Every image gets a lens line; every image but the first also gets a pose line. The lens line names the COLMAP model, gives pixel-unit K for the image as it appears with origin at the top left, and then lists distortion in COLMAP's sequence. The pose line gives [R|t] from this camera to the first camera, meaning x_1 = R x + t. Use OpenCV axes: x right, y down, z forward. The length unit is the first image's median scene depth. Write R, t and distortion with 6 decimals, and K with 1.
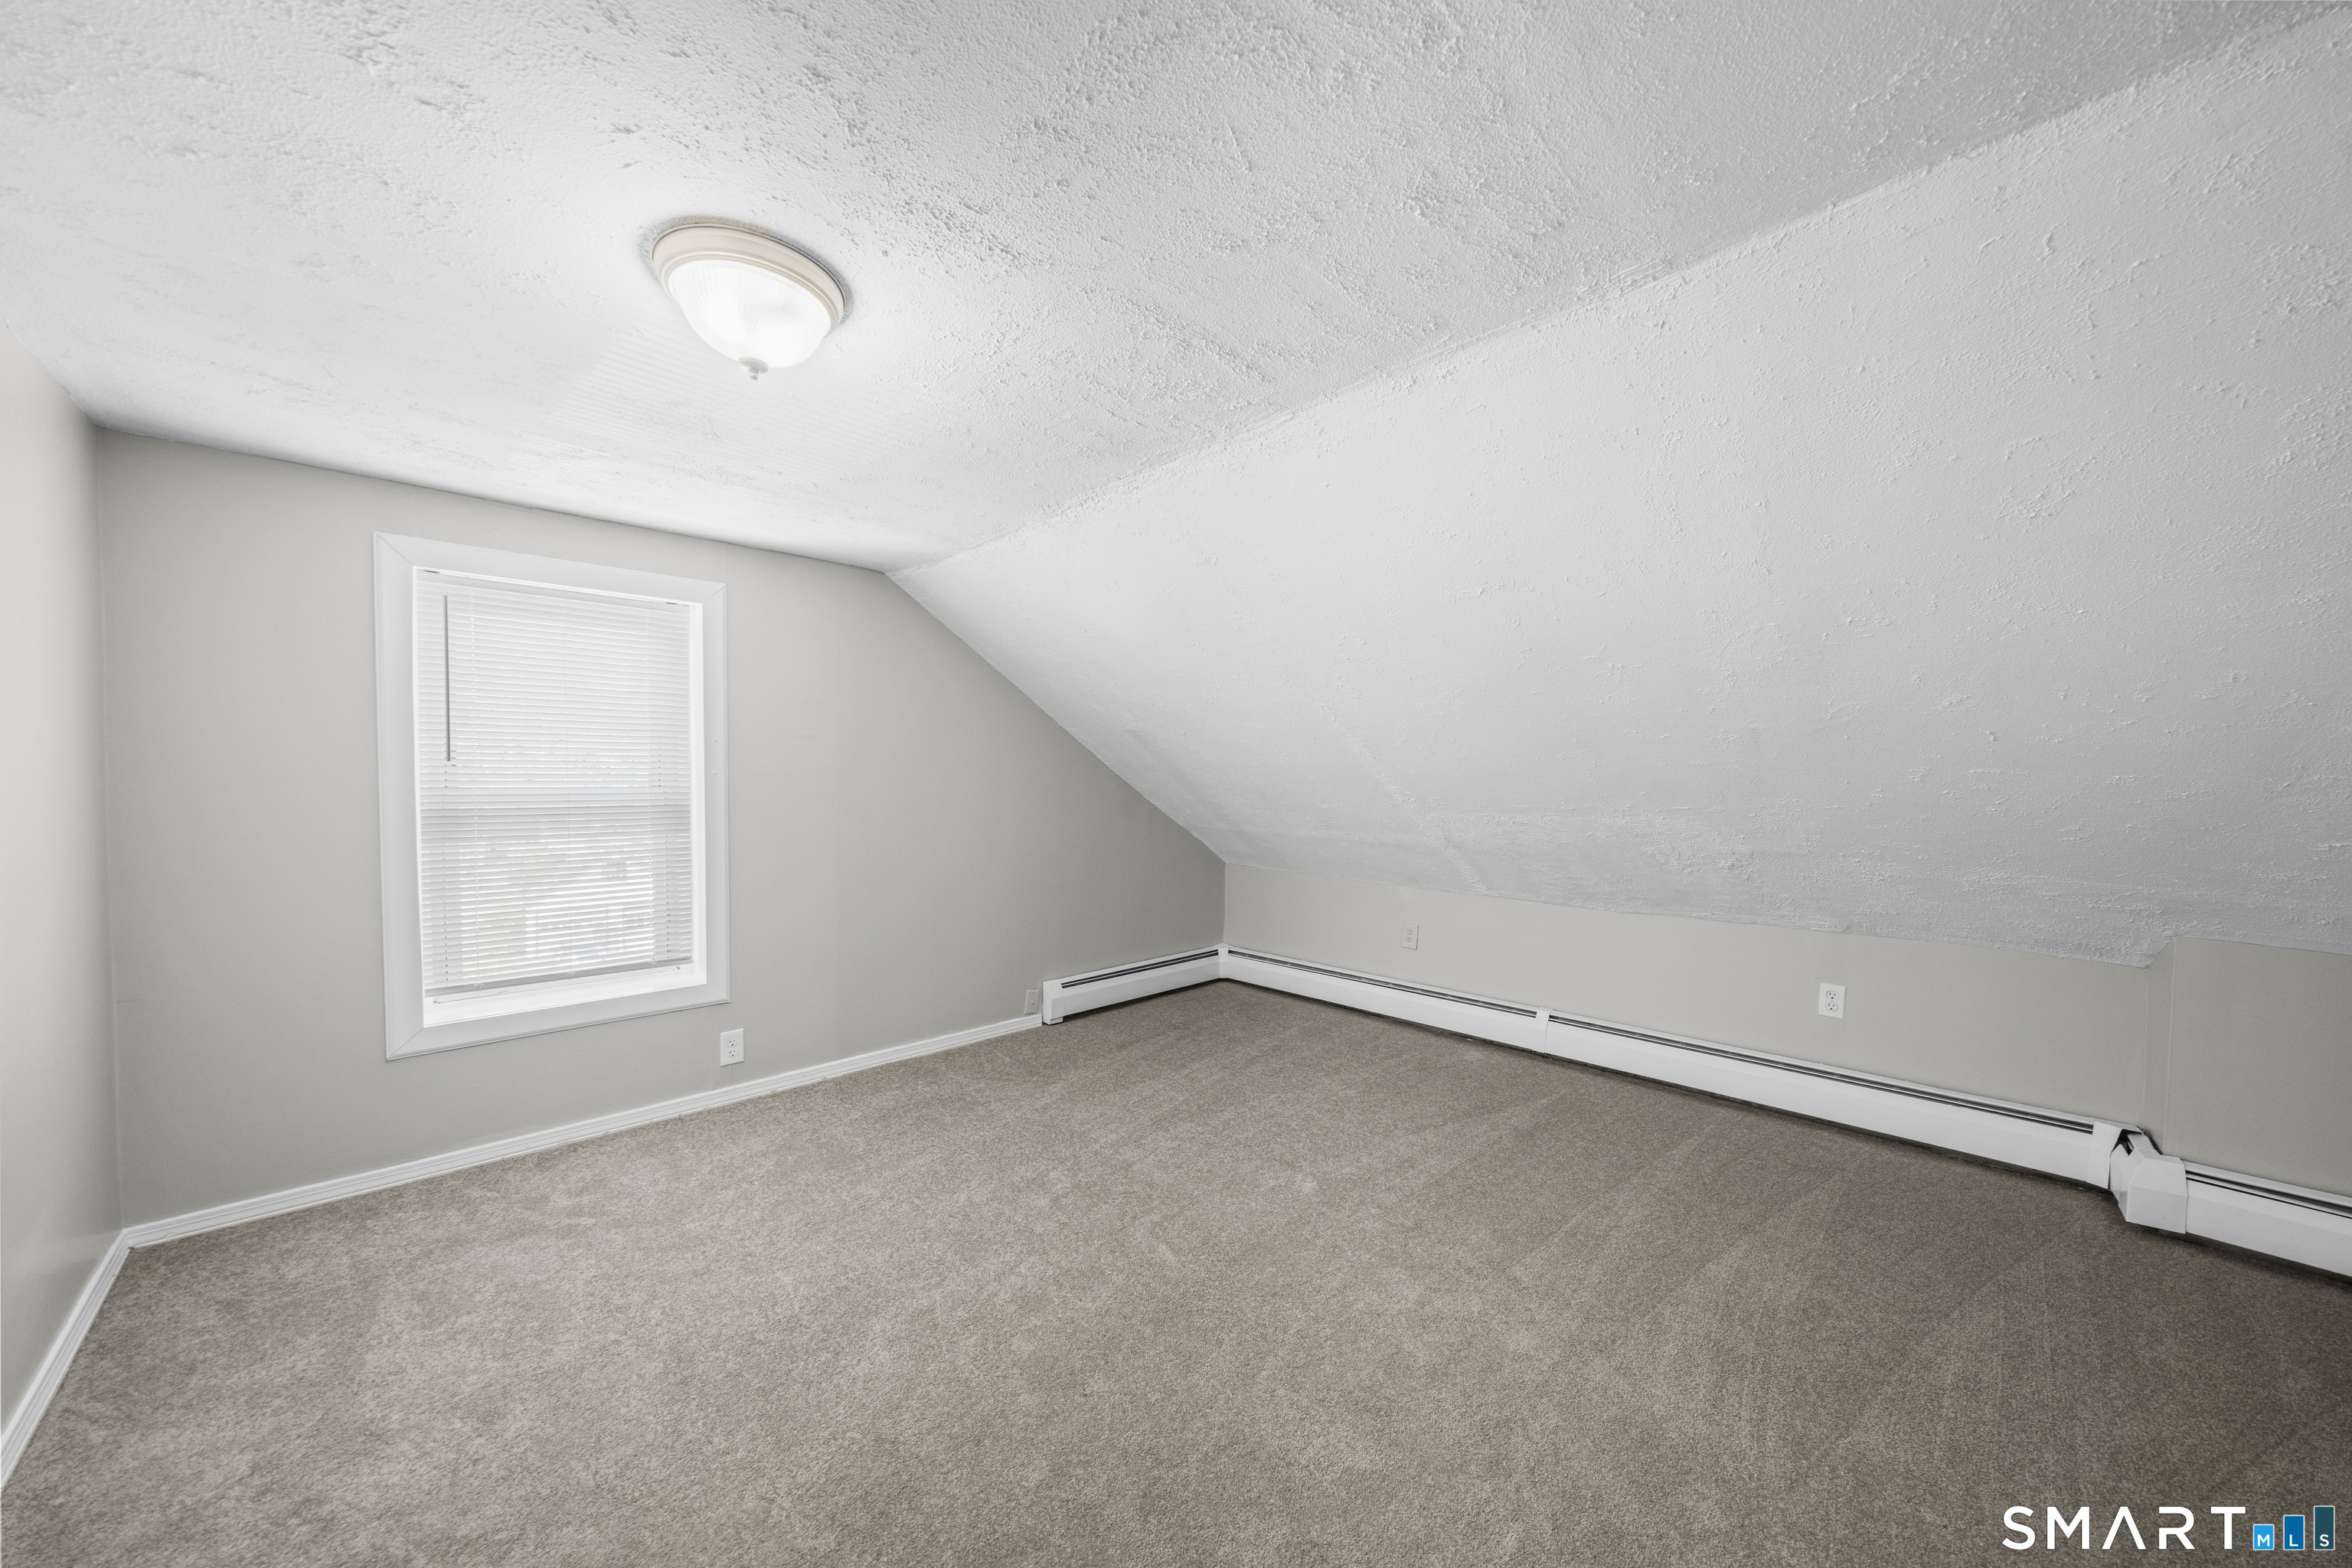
lens RADIAL K [[803.1, 0, 1157.0], [0, 803.1, 791.5], [0, 0, 1]] dist [-0.002229, -0.000461]
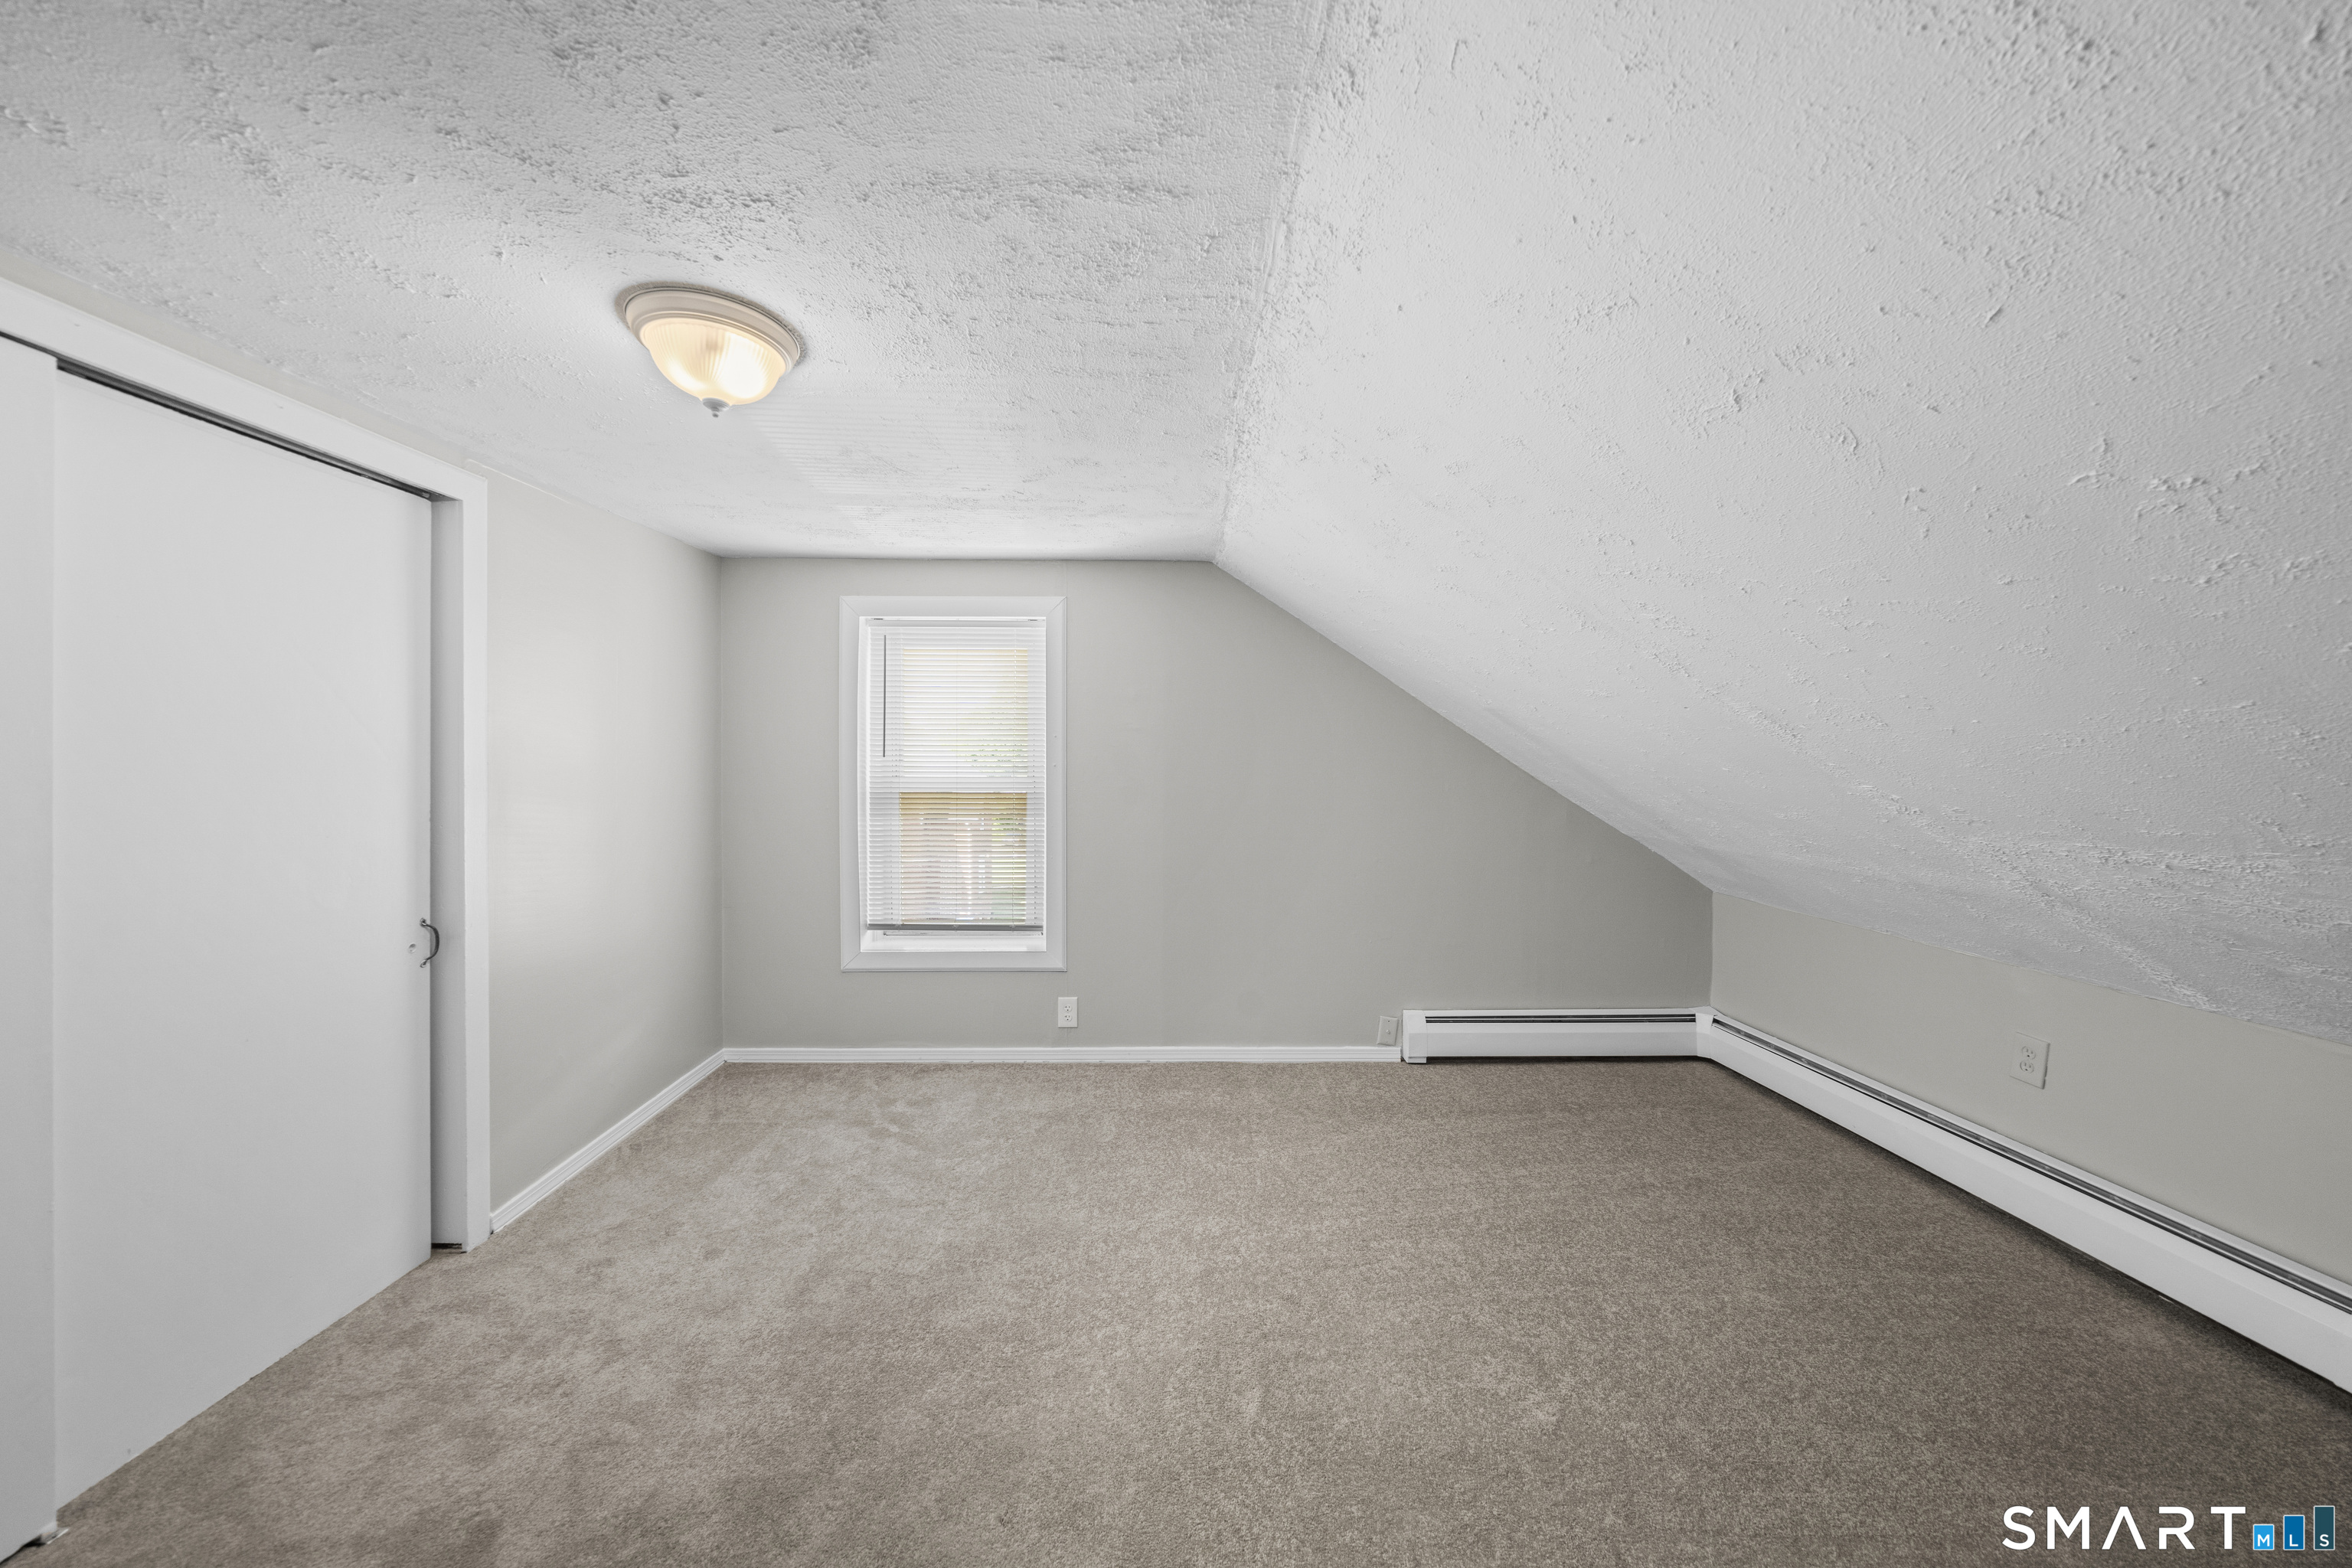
lens RADIAL K [[803.1, 0, 1171.6], [0, 803.1, 768.6], [0, 0, 1]] dist [-0.002229, -0.000461]
pose [[0.741759, -0.000104, -0.670667, 0.325863], [-0.010459, 0.999877, -0.011723, -0.006698], [0.670585, 0.015710, 0.741666, 0.271057]]
